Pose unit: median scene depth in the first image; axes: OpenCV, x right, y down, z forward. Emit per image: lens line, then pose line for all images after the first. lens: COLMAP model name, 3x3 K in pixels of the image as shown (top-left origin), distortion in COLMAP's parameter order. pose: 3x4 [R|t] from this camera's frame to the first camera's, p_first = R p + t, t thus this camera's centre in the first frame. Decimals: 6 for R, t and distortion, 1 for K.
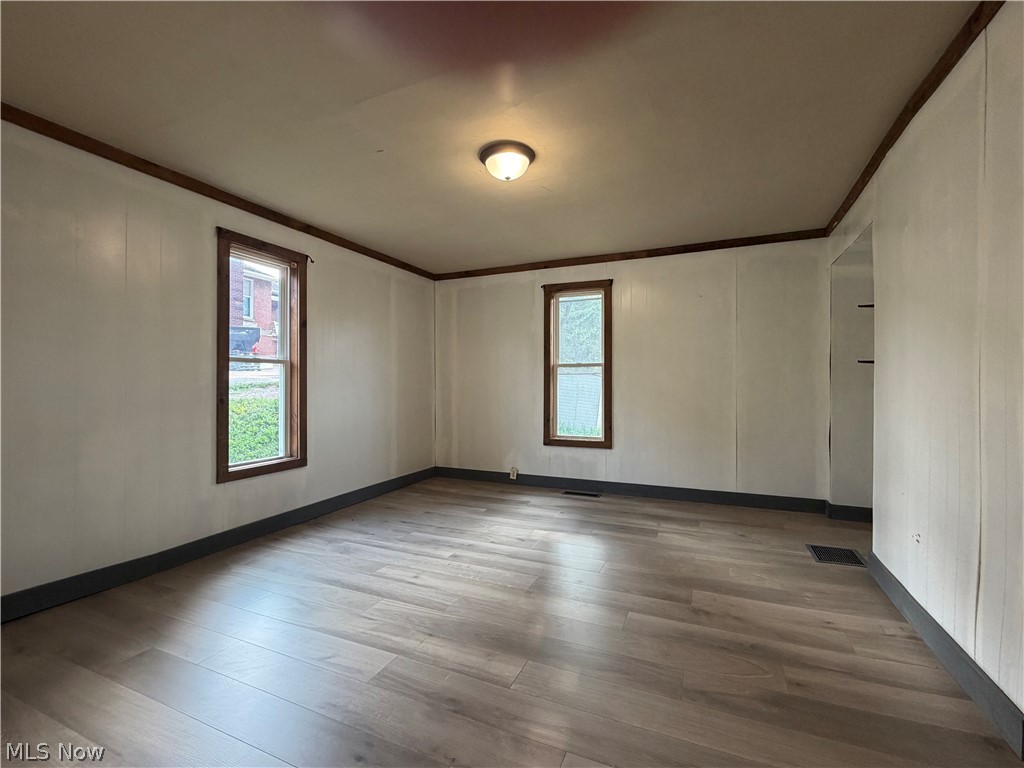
lens RADIAL K [[451.7, 0, 512.0], [0, 451.7, 384.0], [0, 0, 1]] dist [0.001290, -0.000058]
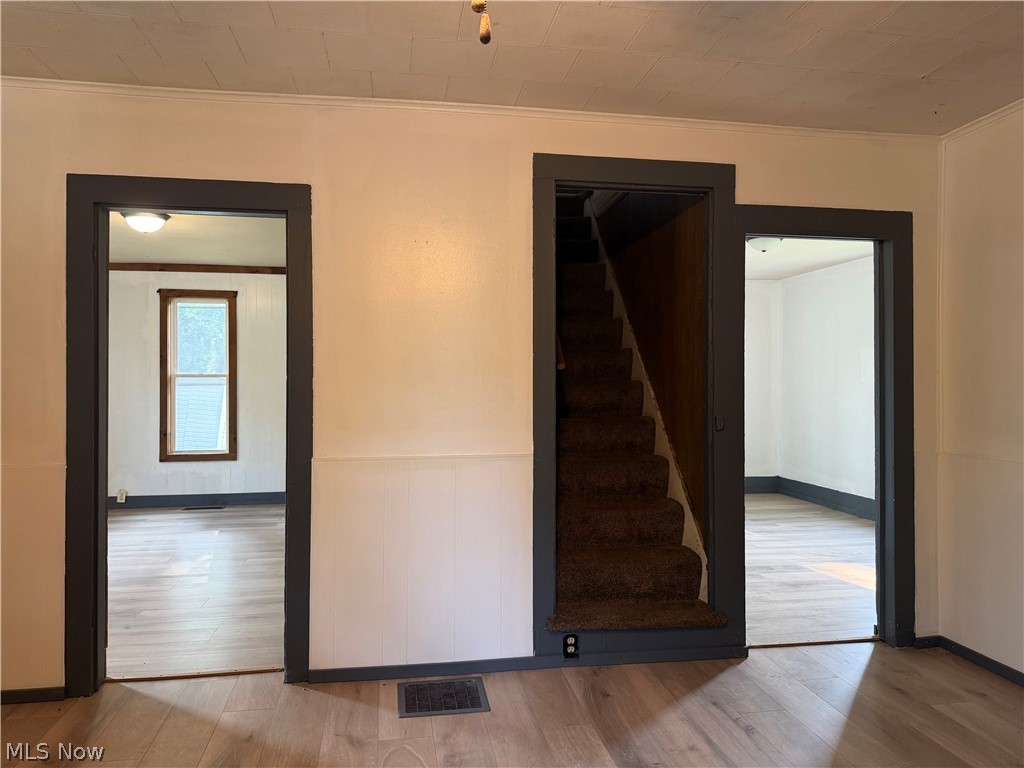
lens RADIAL K [[714.1, 0, 512.0], [0, 714.1, 384.0], [0, 0, 1]] dist [0.002467, -0.000170]
pose [[0.833802, -0.001706, 0.552060, -0.171131], [0.001694, 0.999998, 0.000532, -0.030148], [-0.552060, 0.000492, 0.833804, -0.780819]]
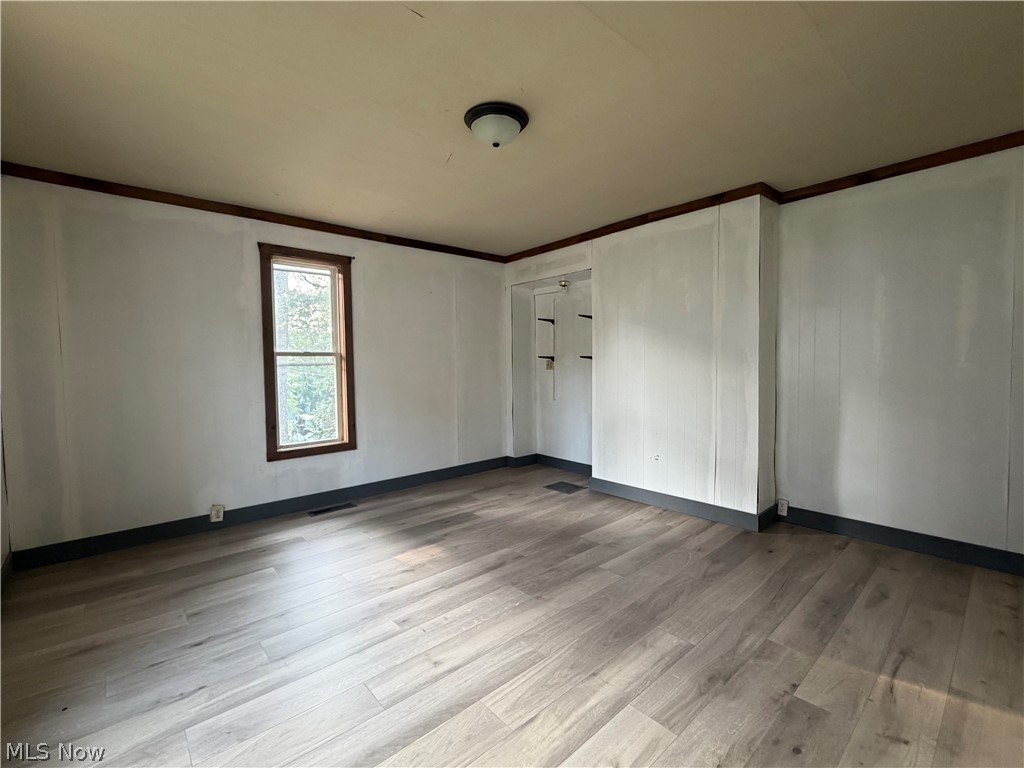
lens RADIAL K [[451.7, 0, 512.0], [0, 451.7, 384.0], [0, 0, 1]] dist [0.001290, -0.000058]
pose [[0.416329, -0.047778, 0.907958, -0.540146], [0.010577, 0.998805, 0.047708, -0.028836], [-0.909152, -0.010259, 0.416337, 0.414806]]
